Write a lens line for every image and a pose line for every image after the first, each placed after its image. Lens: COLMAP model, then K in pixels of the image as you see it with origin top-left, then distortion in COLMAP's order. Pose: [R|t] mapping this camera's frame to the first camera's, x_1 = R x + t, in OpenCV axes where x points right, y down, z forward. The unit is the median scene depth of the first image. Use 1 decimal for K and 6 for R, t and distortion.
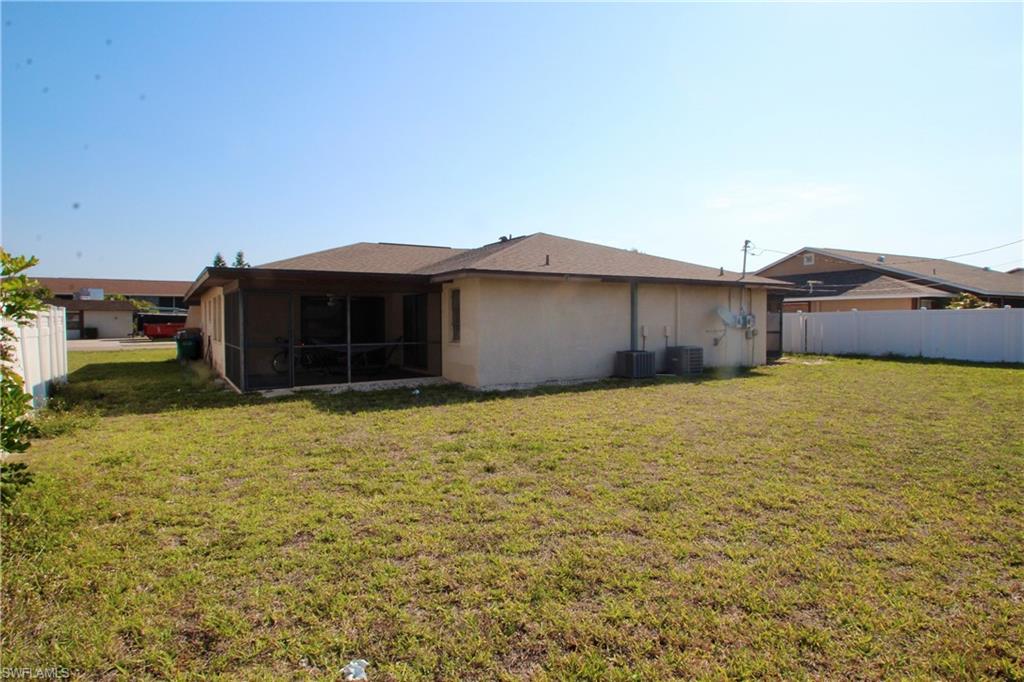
lens RADIAL K [[577.5, 0, 512.0], [0, 577.5, 341.0], [0, 0, 1]] dist [-0.019746, -0.000136]
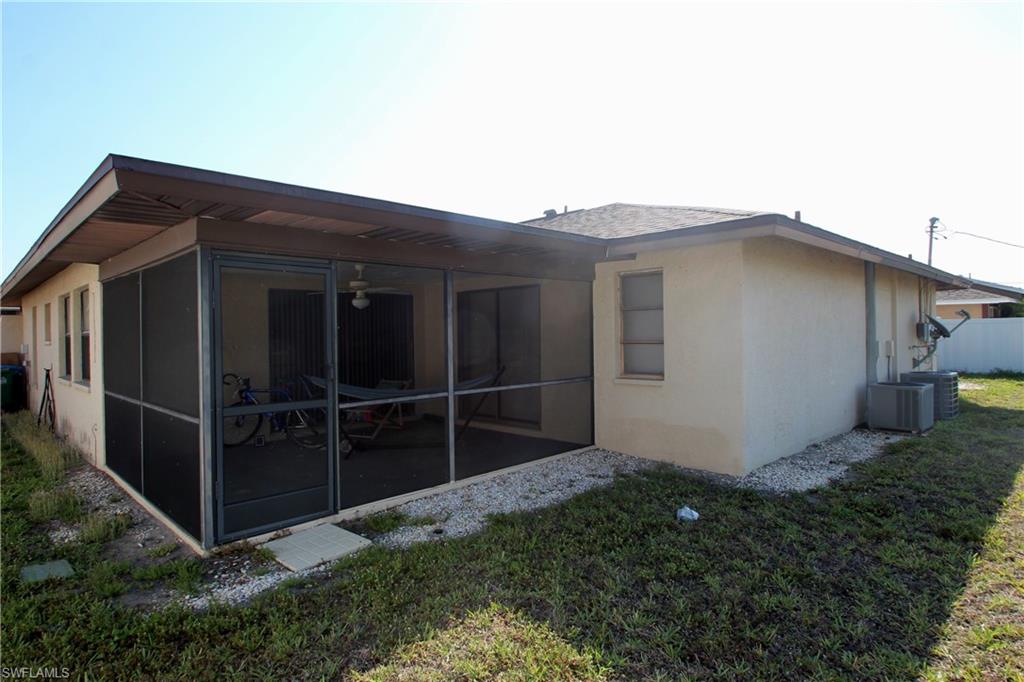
lens RADIAL K [[577.5, 0, 512.0], [0, 577.5, 341.0], [0, 0, 1]] dist [-0.019746, -0.000136]
pose [[0.972643, -0.012645, 0.231963, -0.293283], [0.018422, 0.999571, -0.022757, -0.019186], [-0.231575, 0.026408, 0.972458, 0.494166]]
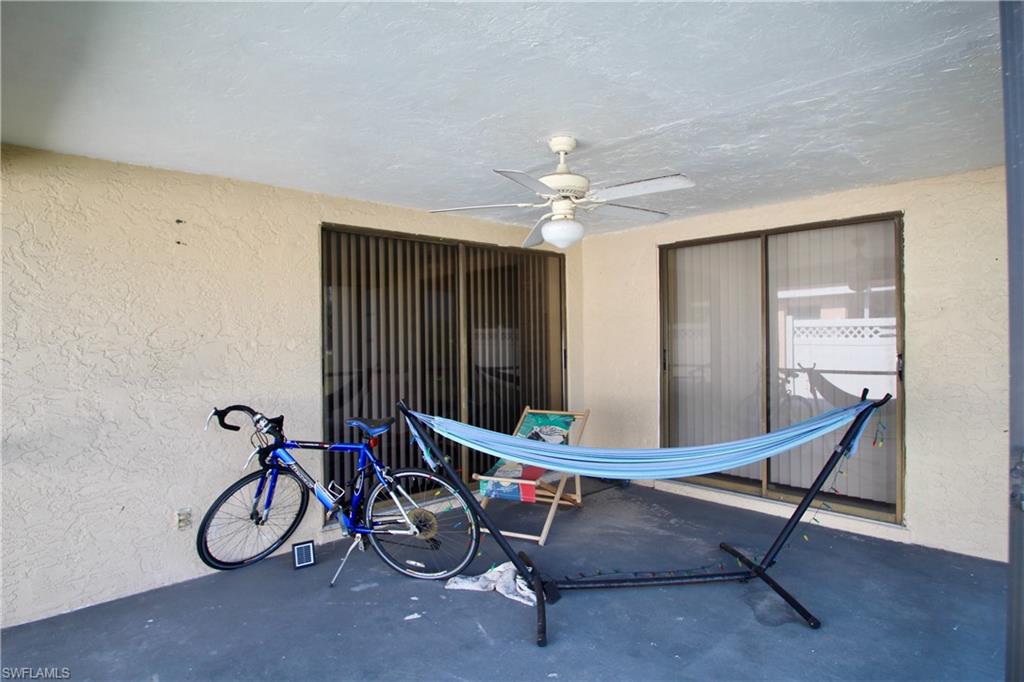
lens RADIAL K [[577.5, 0, 512.0], [0, 577.5, 341.0], [0, 0, 1]] dist [-0.019746, -0.000136]
pose [[0.980437, -0.009208, 0.196618, -0.356475], [0.014697, 0.999541, -0.026474, -0.023734], [-0.196284, 0.028846, 0.980123, 0.799351]]
